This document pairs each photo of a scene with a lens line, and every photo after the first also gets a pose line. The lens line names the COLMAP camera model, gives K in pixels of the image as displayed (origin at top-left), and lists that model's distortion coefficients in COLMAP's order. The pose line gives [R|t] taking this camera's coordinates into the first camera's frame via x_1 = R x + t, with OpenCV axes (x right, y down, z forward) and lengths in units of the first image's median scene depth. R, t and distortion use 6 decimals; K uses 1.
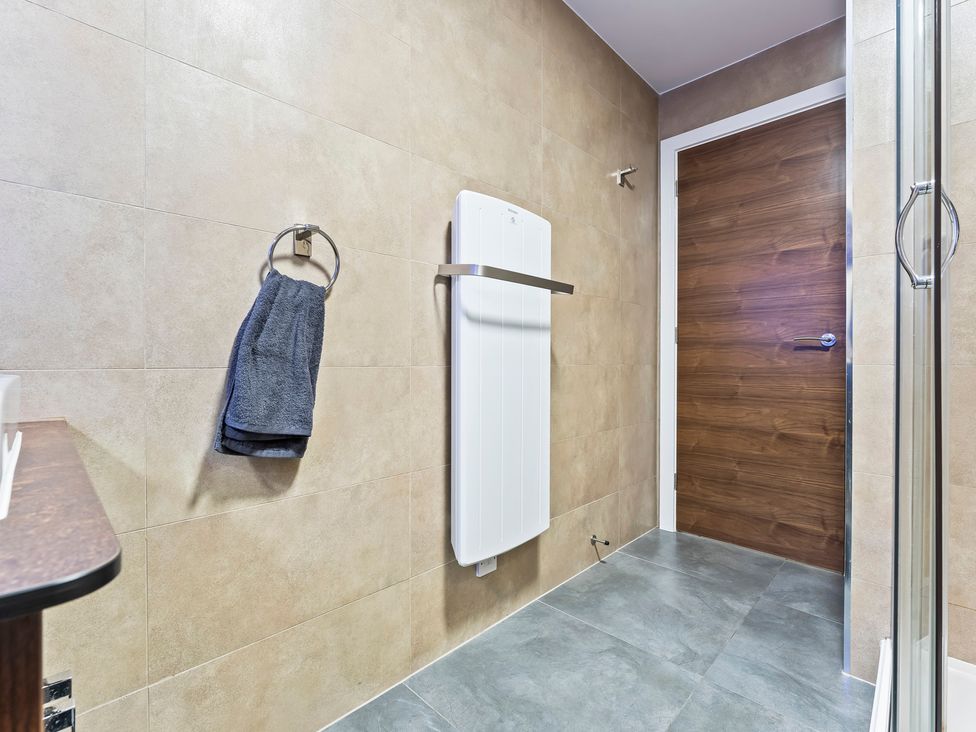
lens RADIAL K [[464.1, 0, 487.6], [0, 464.1, 364.1], [0, 0, 1]] dist [0.005530, -0.000753]
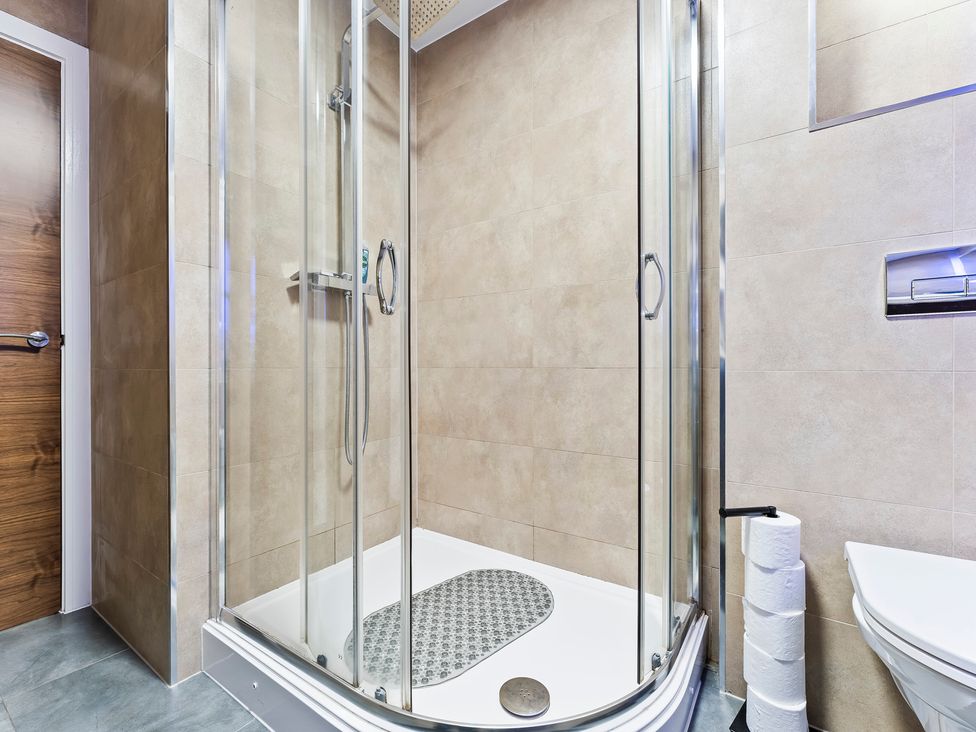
lens RADIAL K [[464.1, 0, 454.4], [0, 464.1, 364.1], [0, 0, 1]] dist [0.005530, -0.000753]
pose [[-0.170514, 0.004819, 0.985343, -0.233321], [0.006251, 0.999973, -0.003809, -0.000084], [-0.985335, 0.005510, -0.170540, 0.462689]]
